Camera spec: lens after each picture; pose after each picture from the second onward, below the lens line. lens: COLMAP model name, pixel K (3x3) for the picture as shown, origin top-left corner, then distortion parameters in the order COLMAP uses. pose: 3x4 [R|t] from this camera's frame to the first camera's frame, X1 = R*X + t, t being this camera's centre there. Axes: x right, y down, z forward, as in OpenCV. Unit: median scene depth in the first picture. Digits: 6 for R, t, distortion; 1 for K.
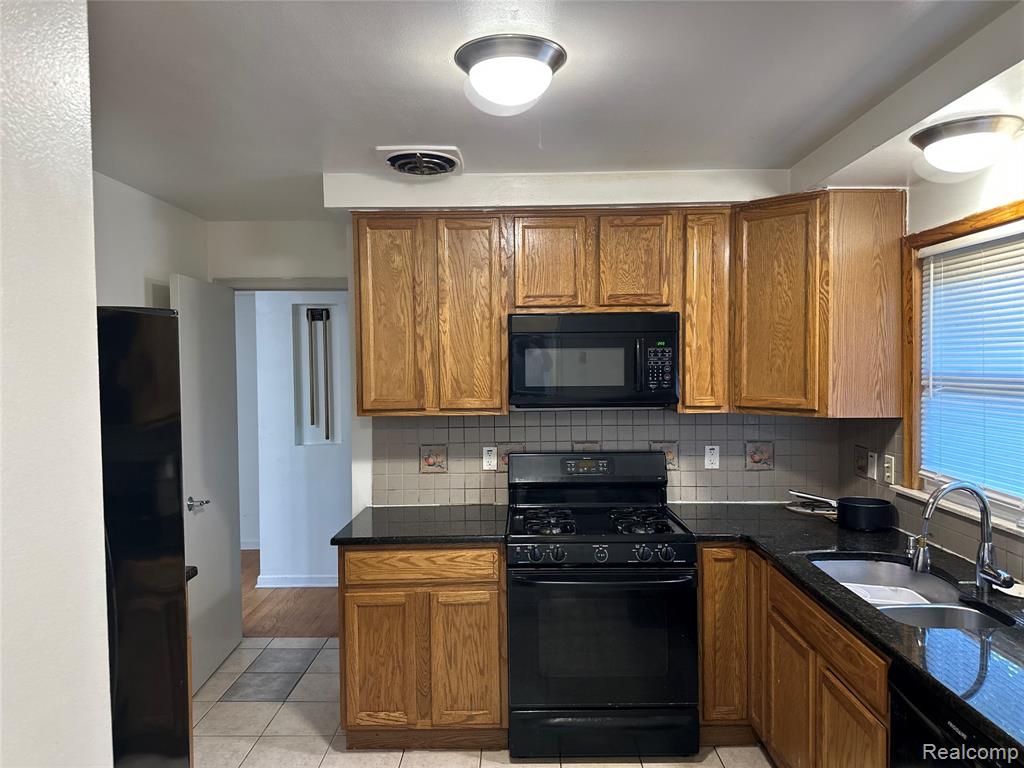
lens RADIAL K [[719.2, 0, 512.0], [0, 719.2, 384.0], [0, 0, 1]] dist [0.164611, -0.323085]
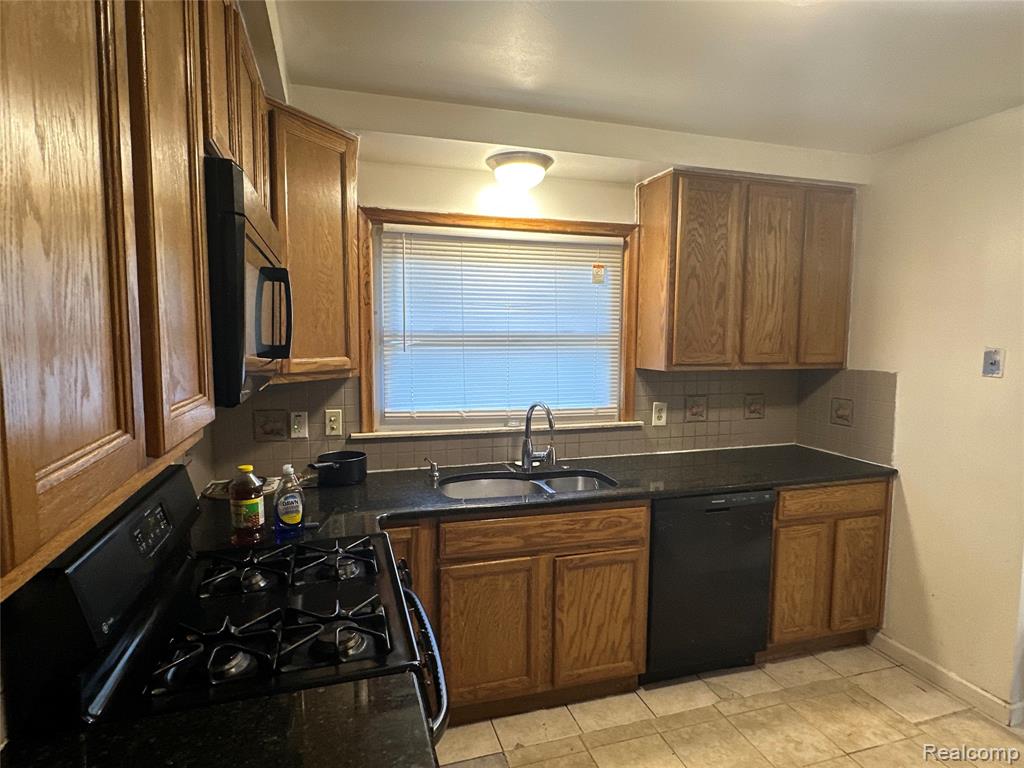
lens RADIAL K [[572.9, 0, 499.8], [0, 572.9, 386.5], [0, 0, 1]] dist [-0.000105, 0.000698]
pose [[-0.290588, -0.074733, 0.953925, -0.471293], [0.035435, 0.995421, 0.088778, -0.001455], [-0.956192, 0.059600, -0.286609, 1.357274]]
